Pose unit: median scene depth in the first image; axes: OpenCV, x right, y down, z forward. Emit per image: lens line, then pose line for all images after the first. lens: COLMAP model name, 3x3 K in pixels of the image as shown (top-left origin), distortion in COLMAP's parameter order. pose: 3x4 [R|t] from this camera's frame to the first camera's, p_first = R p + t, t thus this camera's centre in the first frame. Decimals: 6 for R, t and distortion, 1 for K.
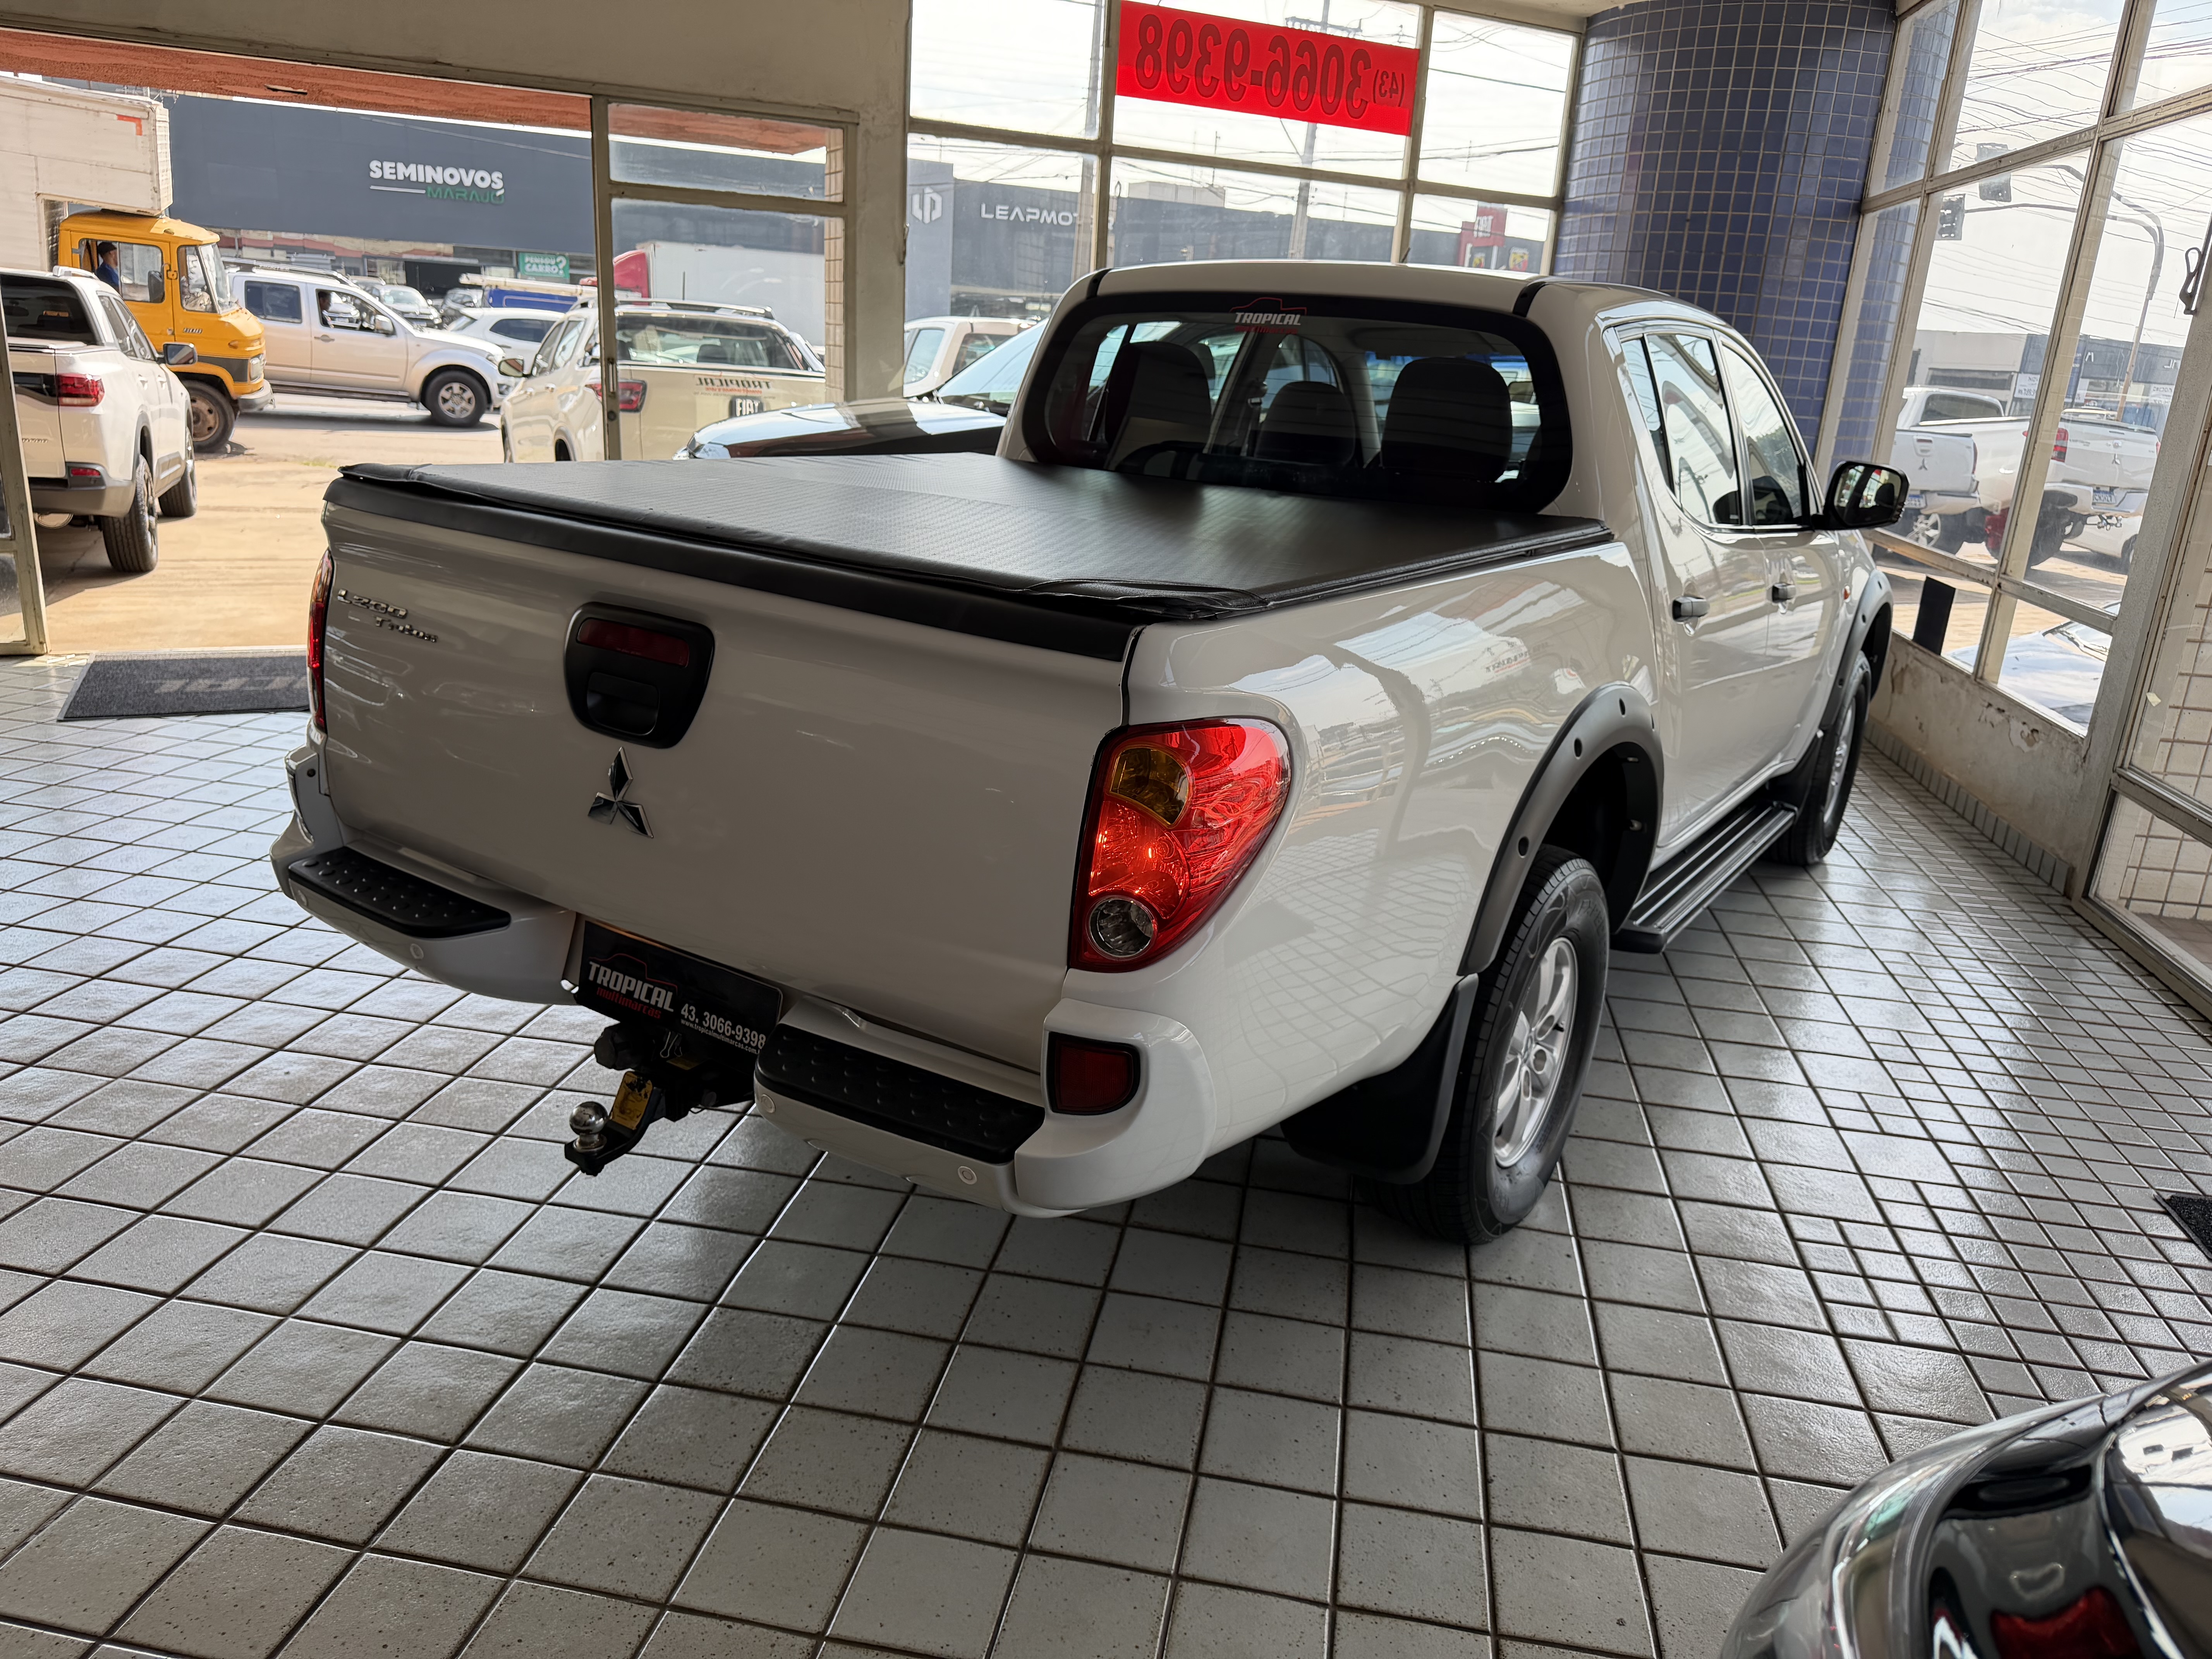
lens RADIAL K [[1579.7, 0, 1100.7], [0, 1579.7, 840.6], [0, 0, 1]] dist [-0.001605, -0.023526]
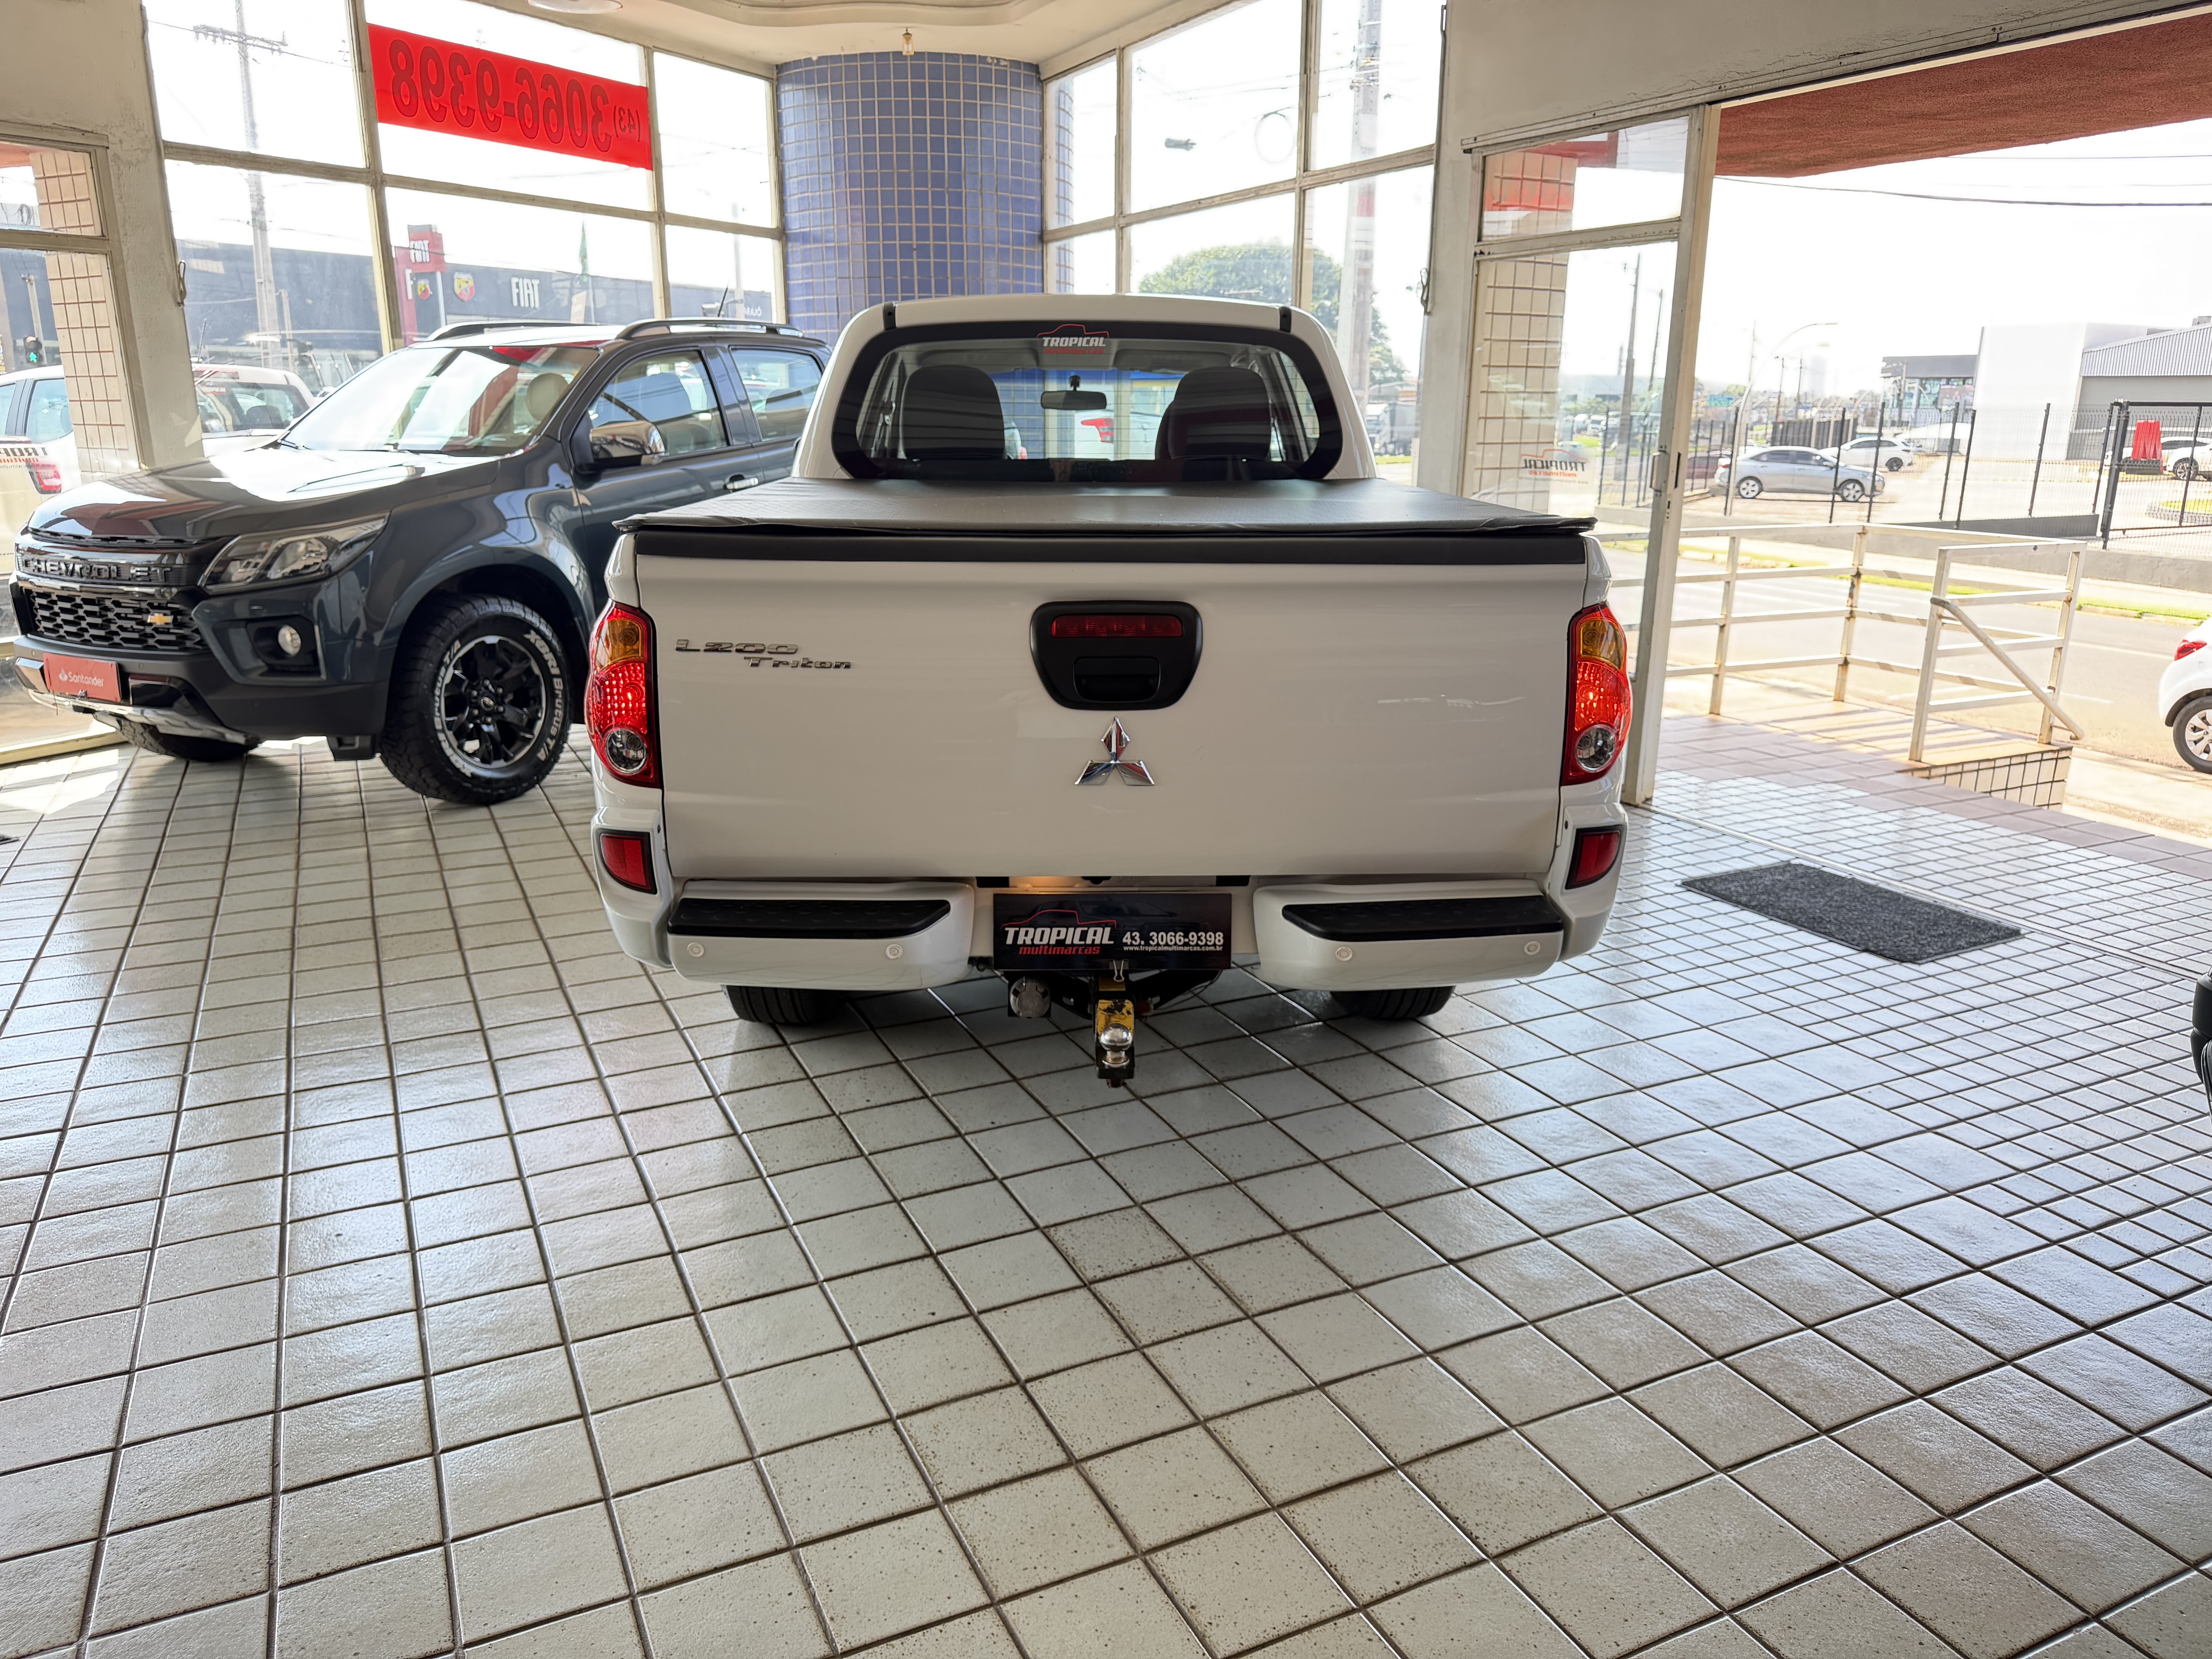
lens RADIAL K [[1579.7, 0, 1100.7], [0, 1579.7, 840.6], [0, 0, 1]] dist [-0.001605, -0.023526]
pose [[0.804801, -0.210032, 0.555141, -0.252190], [0.216820, 0.974693, 0.054435, -0.008661], [-0.552525, 0.076557, 0.829973, 0.008011]]
